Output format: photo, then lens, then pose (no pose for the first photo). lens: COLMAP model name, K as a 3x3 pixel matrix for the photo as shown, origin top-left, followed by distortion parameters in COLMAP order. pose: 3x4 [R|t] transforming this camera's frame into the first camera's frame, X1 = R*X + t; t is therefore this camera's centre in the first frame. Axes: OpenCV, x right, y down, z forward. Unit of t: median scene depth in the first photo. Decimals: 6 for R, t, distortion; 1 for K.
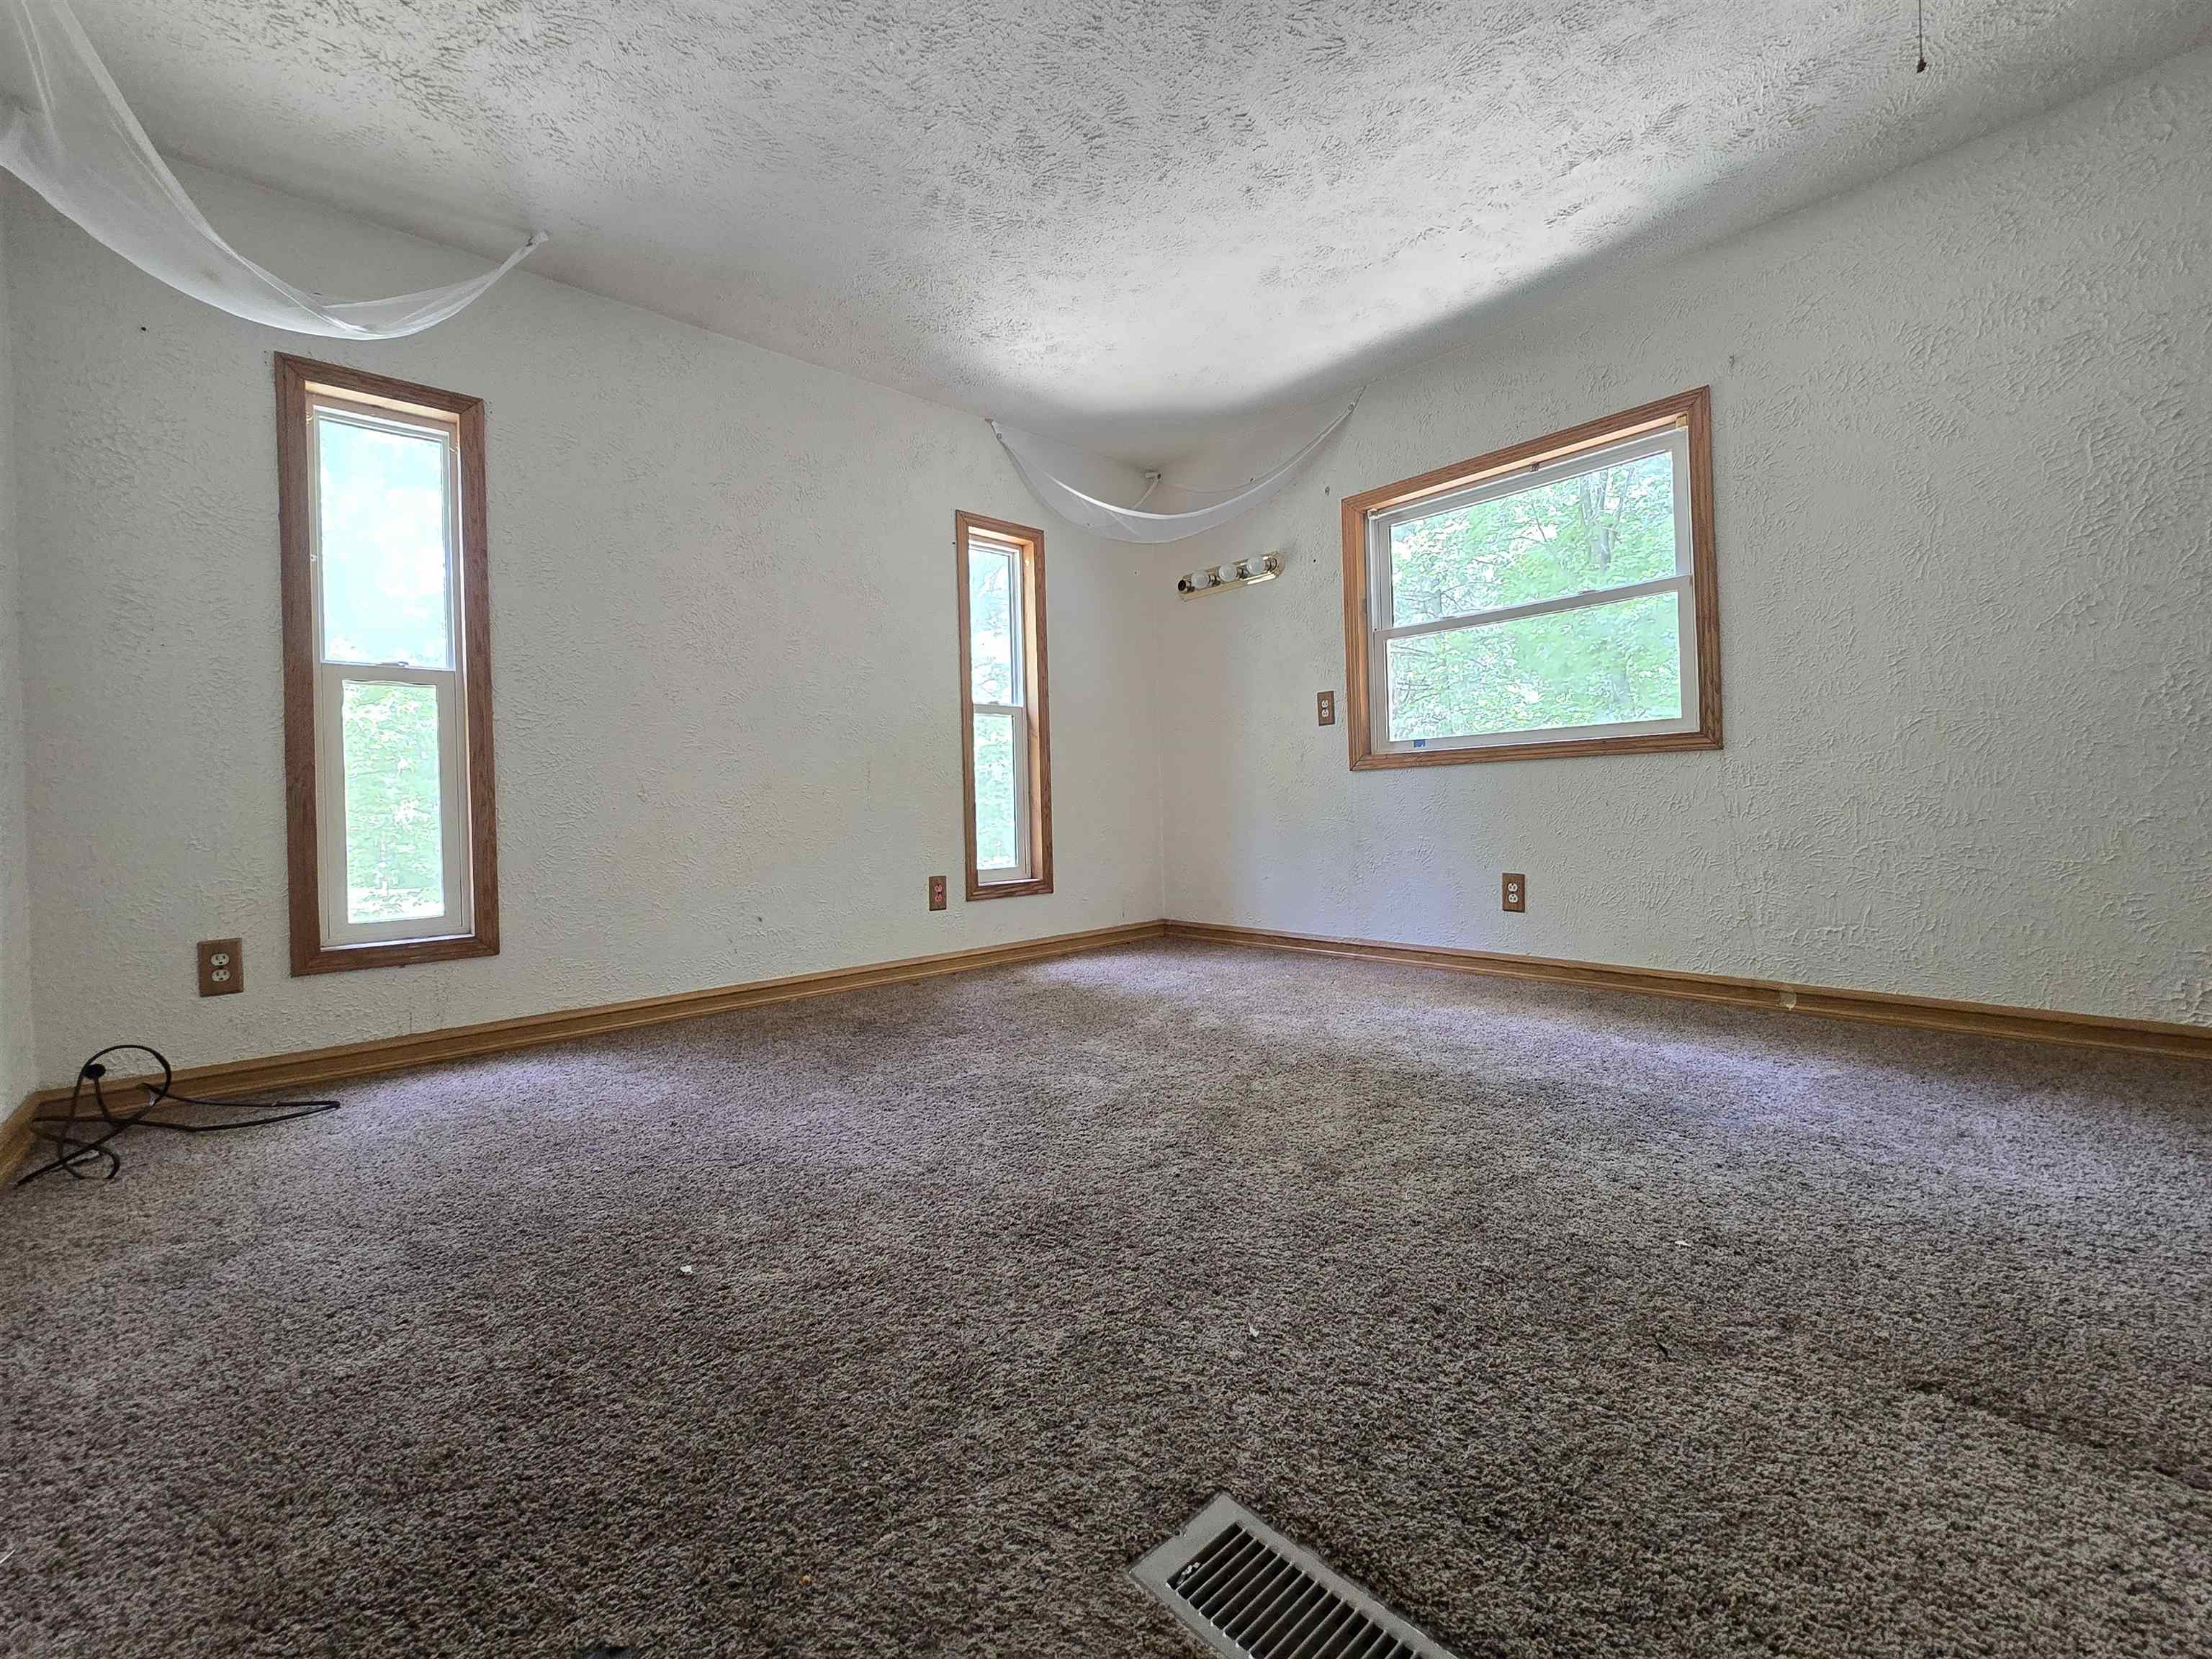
lens RADIAL K [[902.4, 0, 1094.1], [0, 902.4, 808.6], [0, 0, 1]] dist [-0.001894, 0.000017]
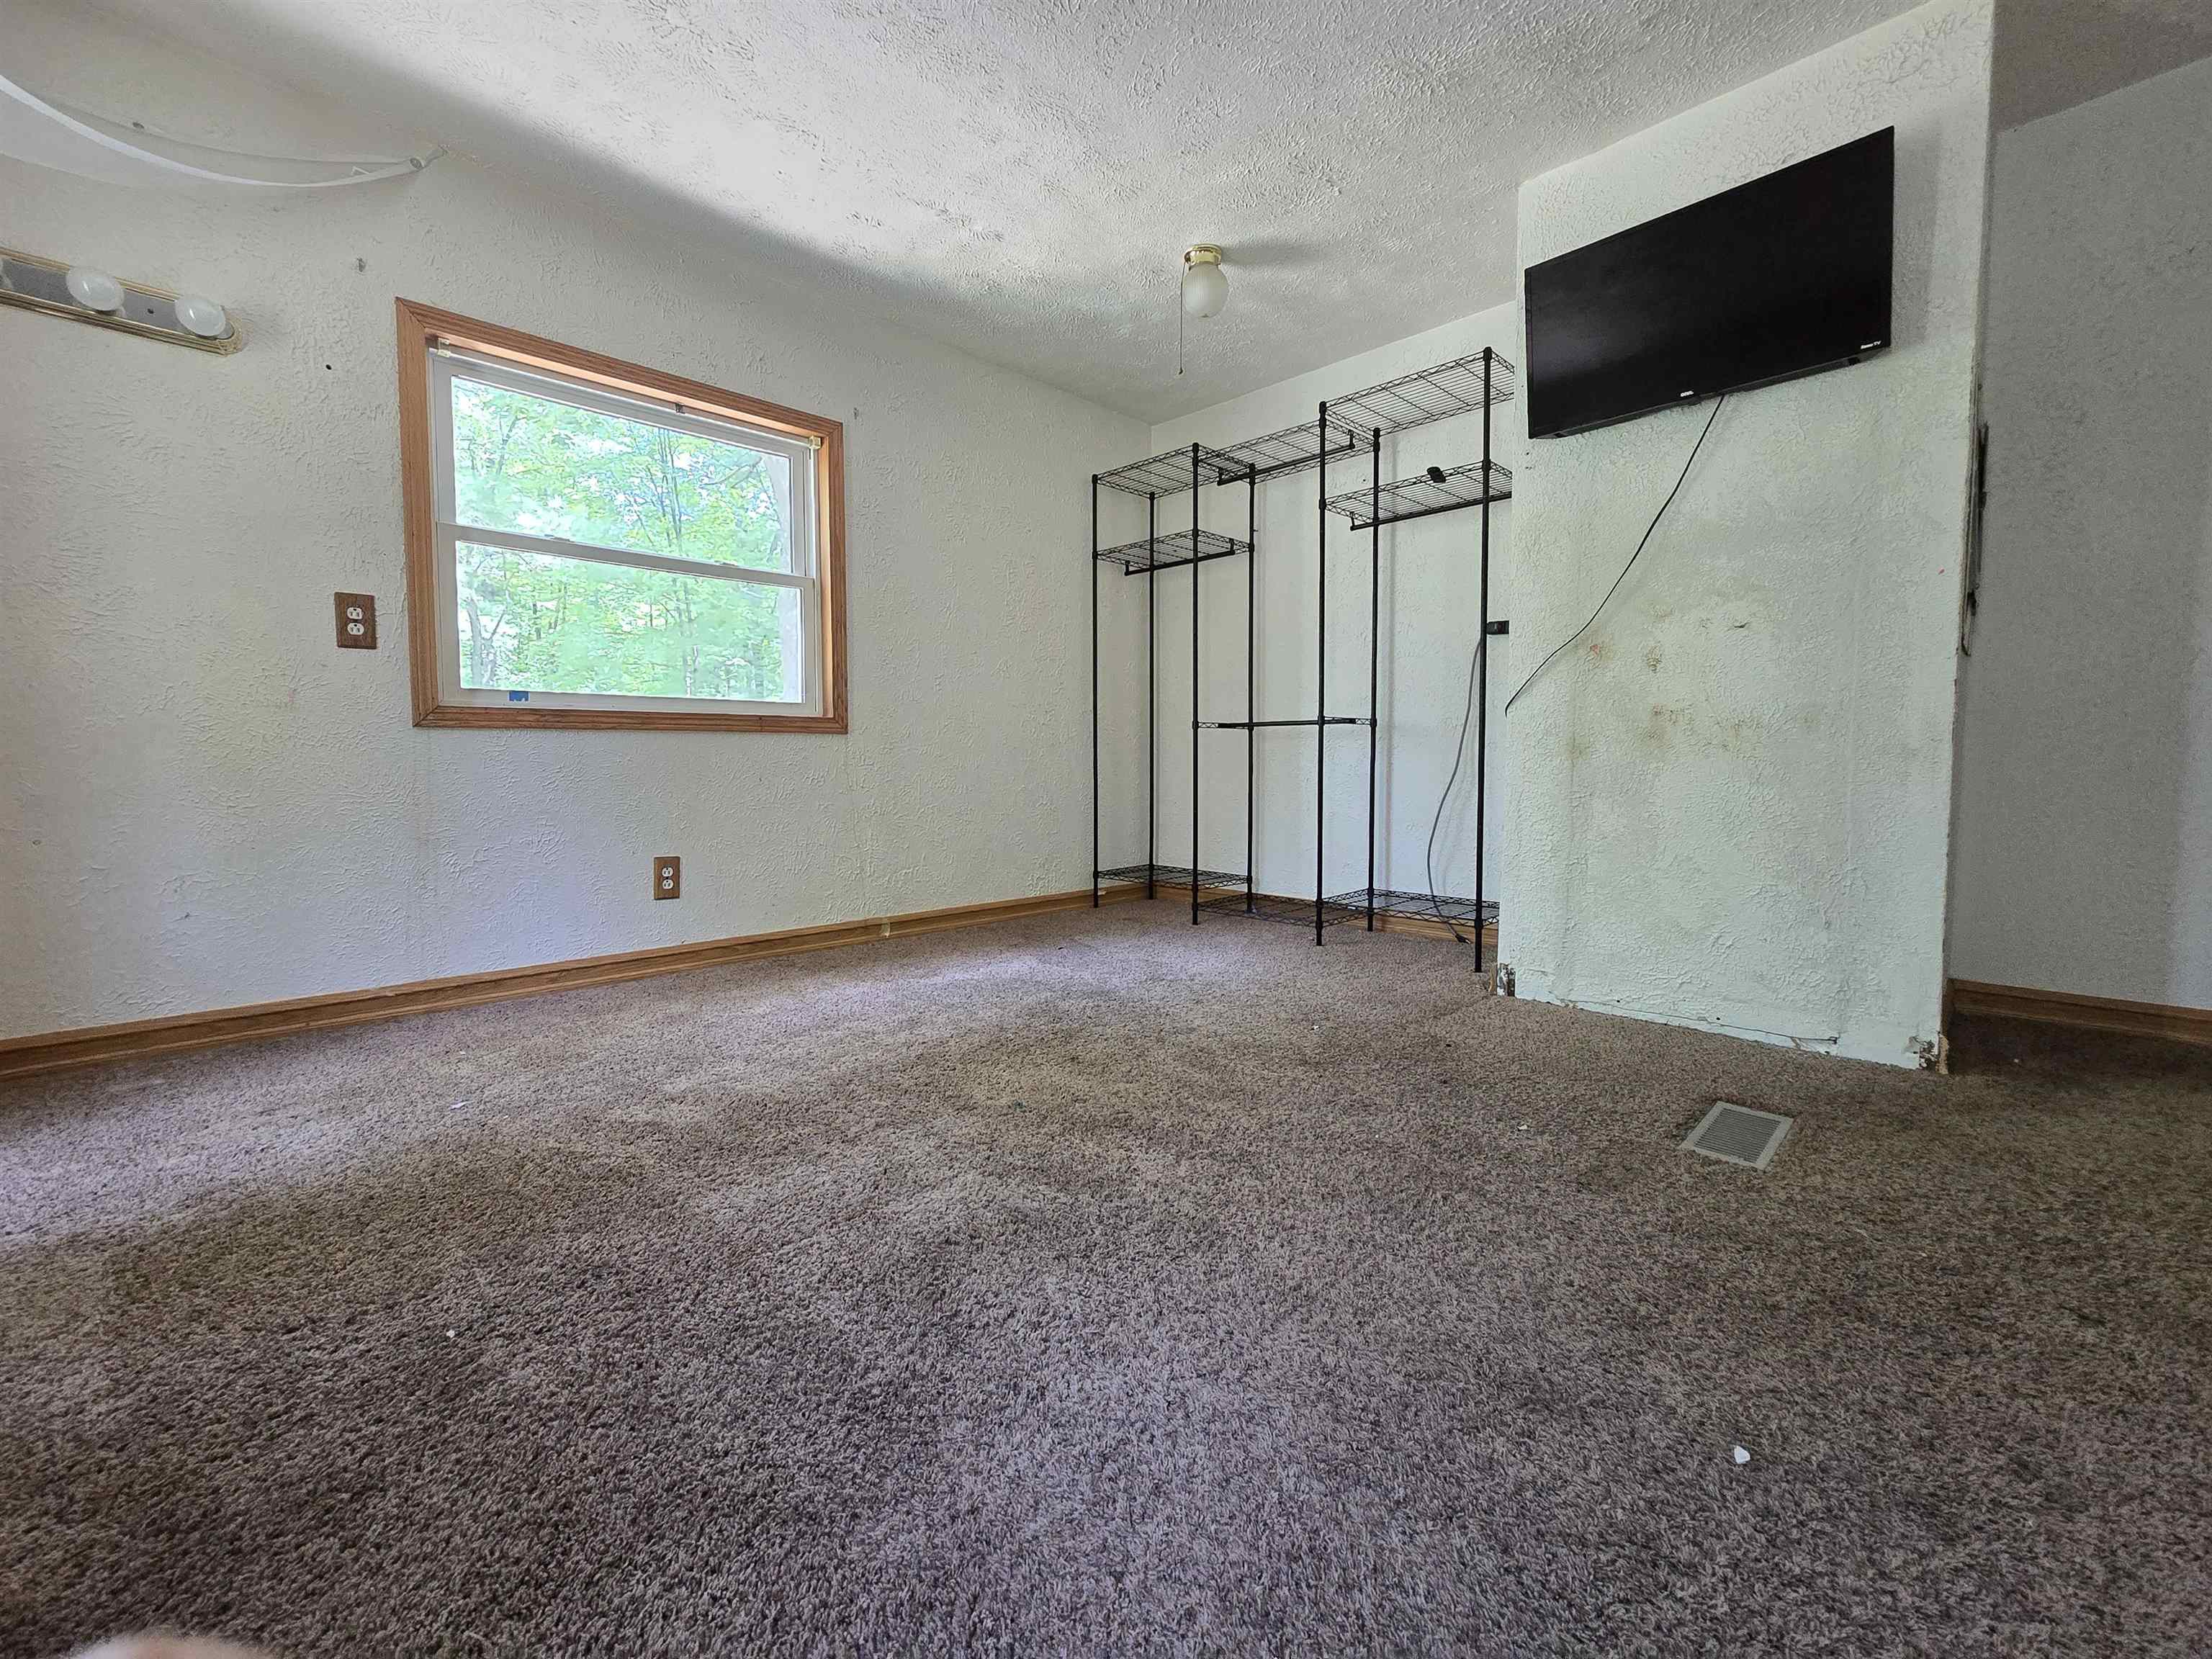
lens RADIAL K [[902.4, 0, 1094.1], [0, 902.4, 808.6], [0, 0, 1]] dist [-0.001894, 0.000017]
pose [[-0.042953, -0.027756, 0.998691, -0.446417], [0.002898, 0.999606, 0.027906, 0.000769], [-0.999073, 0.004092, -0.042855, 0.618756]]
